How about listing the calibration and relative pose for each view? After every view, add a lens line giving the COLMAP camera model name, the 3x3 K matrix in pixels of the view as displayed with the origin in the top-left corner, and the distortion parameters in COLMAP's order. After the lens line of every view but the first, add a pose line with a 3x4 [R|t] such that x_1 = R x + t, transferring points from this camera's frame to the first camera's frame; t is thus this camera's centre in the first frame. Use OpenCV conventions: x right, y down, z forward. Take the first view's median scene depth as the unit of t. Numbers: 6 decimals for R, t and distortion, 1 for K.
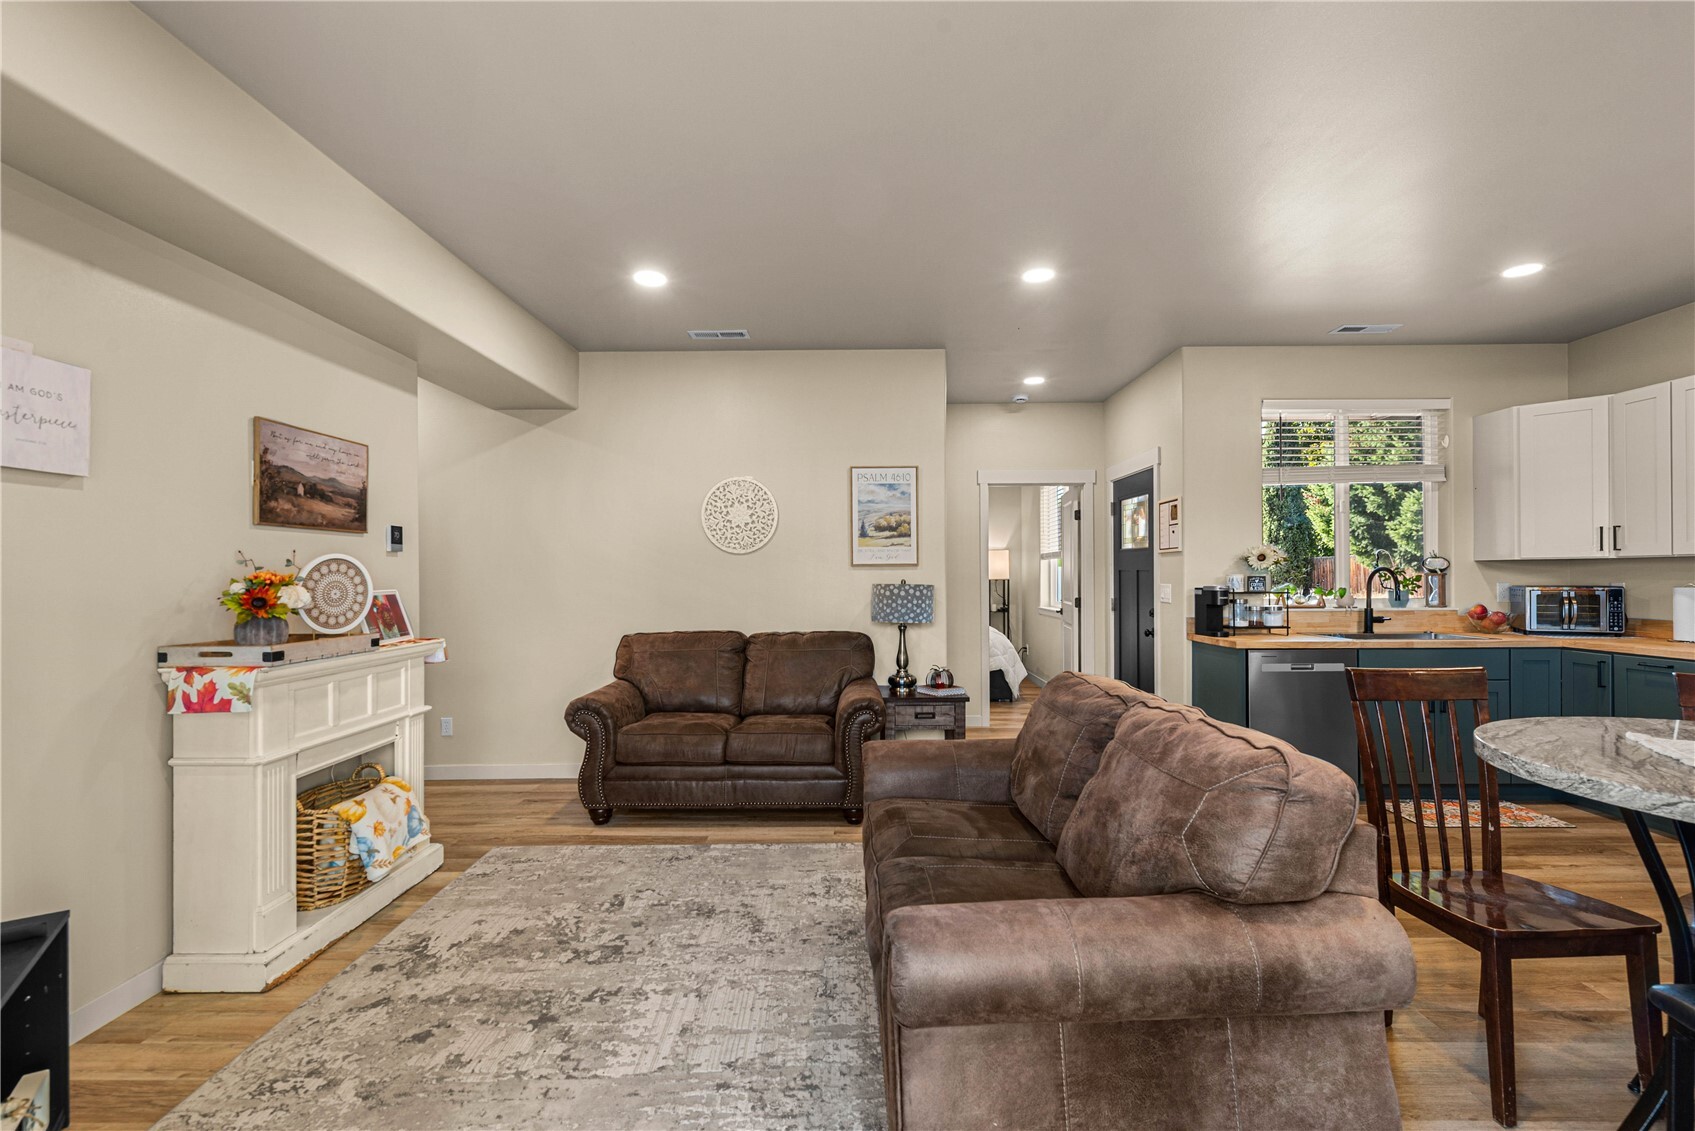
lens RADIAL K [[742.9, 0, 850.1], [0, 742.9, 566.0], [0, 0, 1]] dist [0.004083, 0.000192]
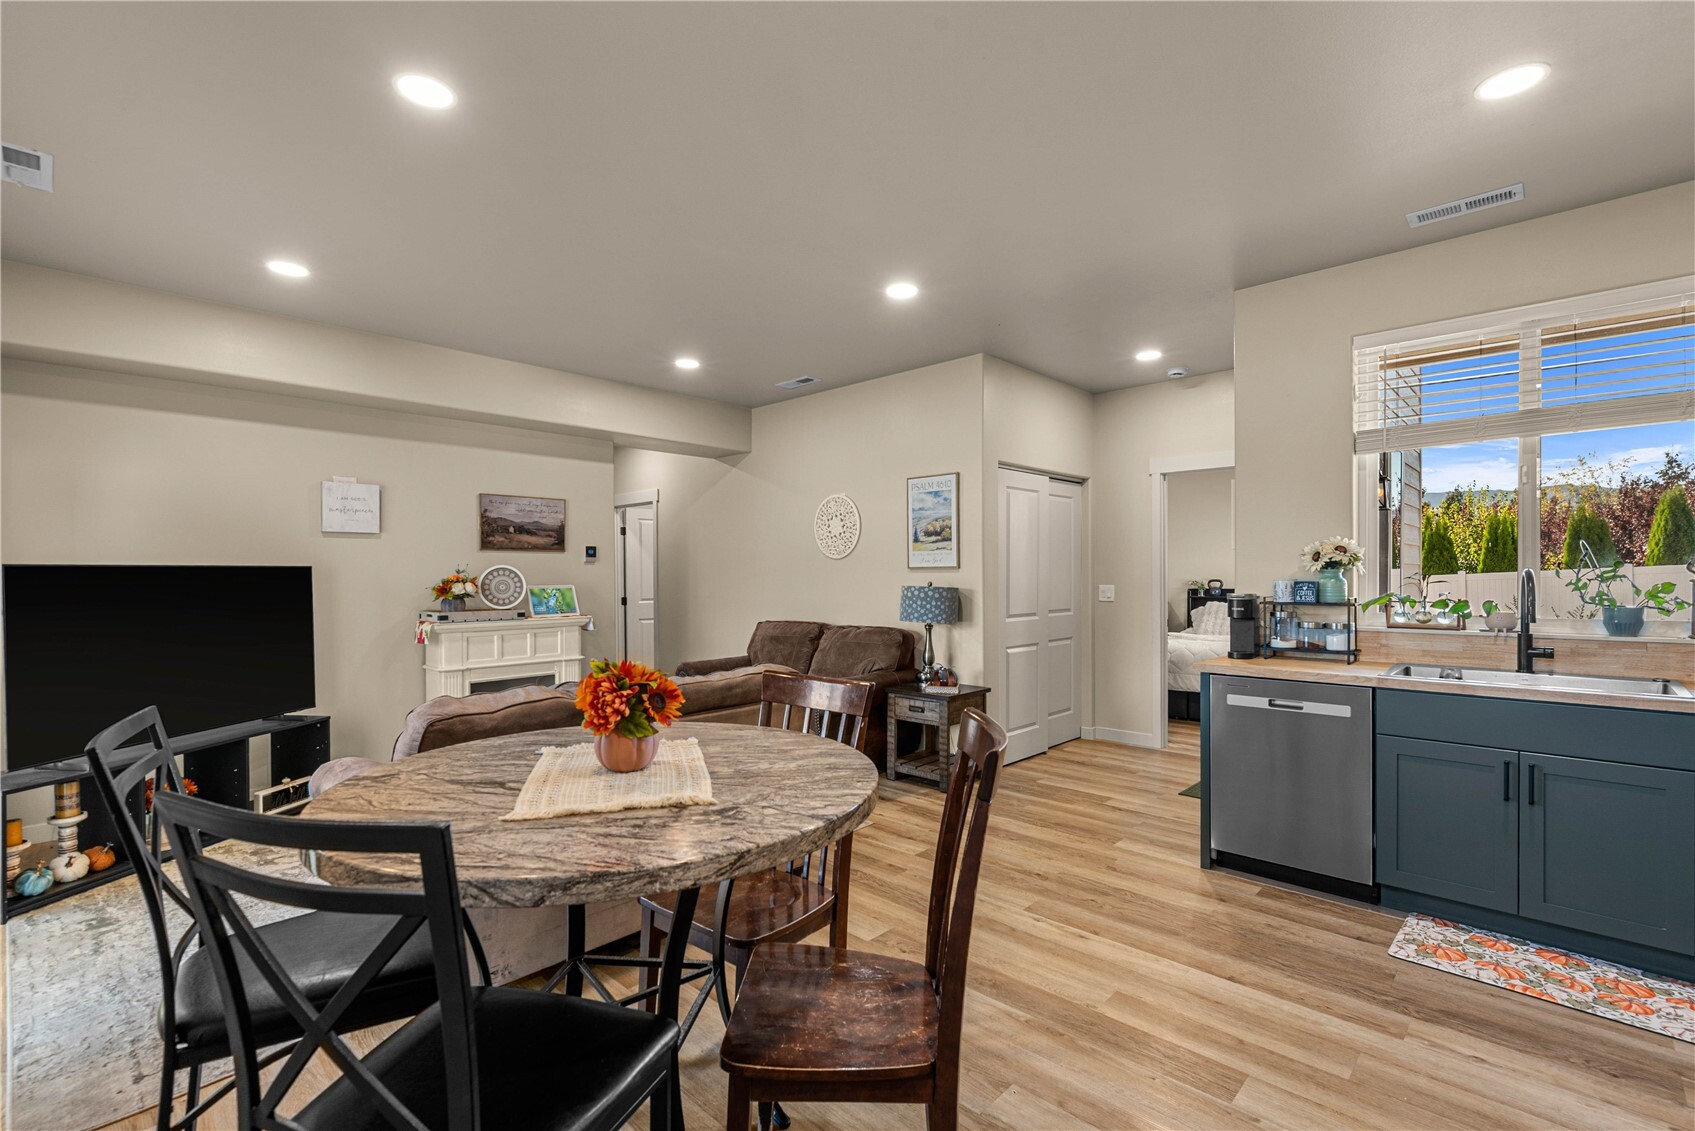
lens RADIAL K [[742.9, 0, 845.9], [0, 742.9, 572.4], [0, 0, 1]] dist [0.004083, 0.000192]
pose [[0.736417, 0.000558, -0.676528, 0.734633], [0.006483, 0.999948, 0.007881, -0.004554], [0.676497, -0.010190, 0.736375, 0.145493]]
